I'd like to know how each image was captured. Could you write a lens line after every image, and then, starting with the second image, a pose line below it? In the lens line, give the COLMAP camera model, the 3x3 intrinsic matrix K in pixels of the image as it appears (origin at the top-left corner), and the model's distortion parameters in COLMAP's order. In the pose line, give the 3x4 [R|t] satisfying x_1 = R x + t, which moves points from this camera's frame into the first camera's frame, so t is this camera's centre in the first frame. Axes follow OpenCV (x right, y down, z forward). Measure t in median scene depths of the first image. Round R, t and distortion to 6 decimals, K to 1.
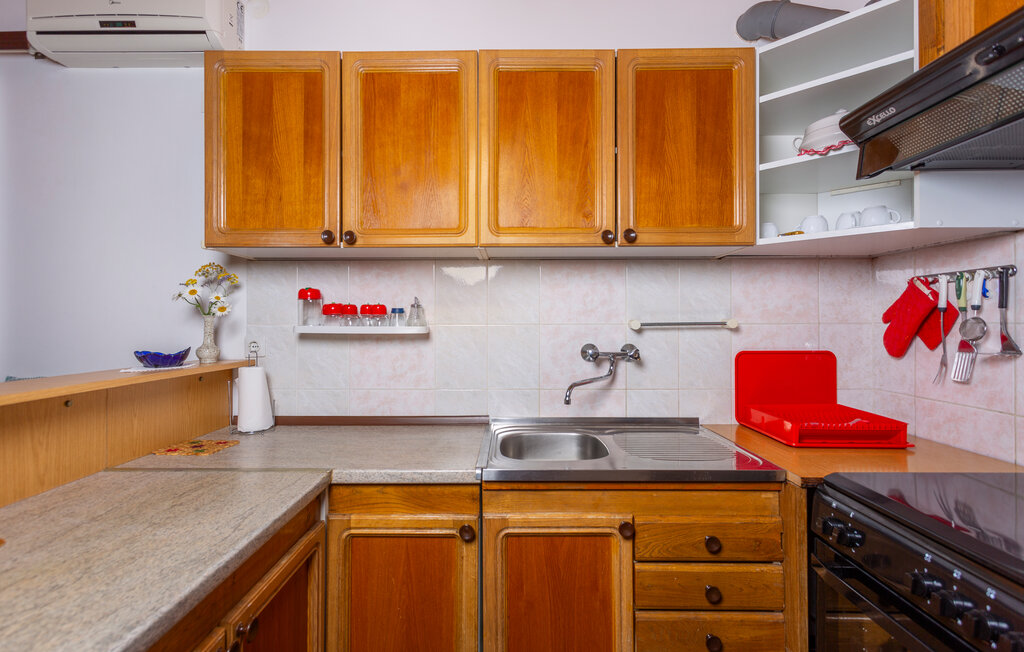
lens RADIAL K [[493.5, 0, 512.0], [0, 493.5, 321.7], [0, 0, 1]] dist [0.000607, 0.000202]
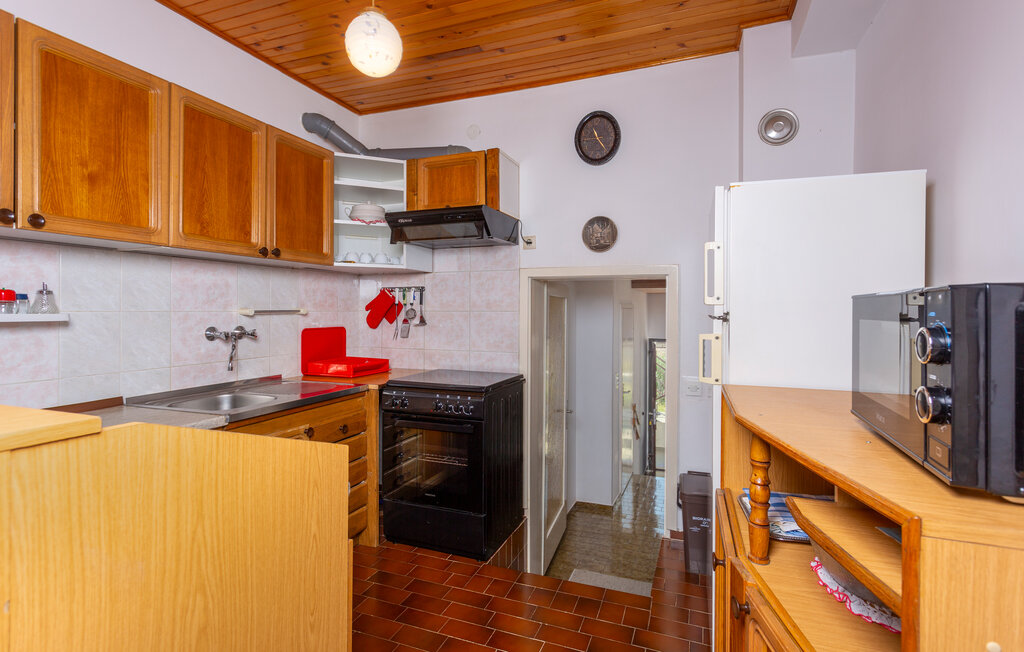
lens RADIAL K [[493.5, 0, 512.0], [0, 493.5, 321.7], [0, 0, 1]] dist [0.000607, 0.000202]
pose [[0.355951, -0.020285, 0.934284, -0.897620], [-0.007285, 0.999674, 0.024480, -0.005970], [-0.934476, -0.015519, 0.355688, -0.206027]]
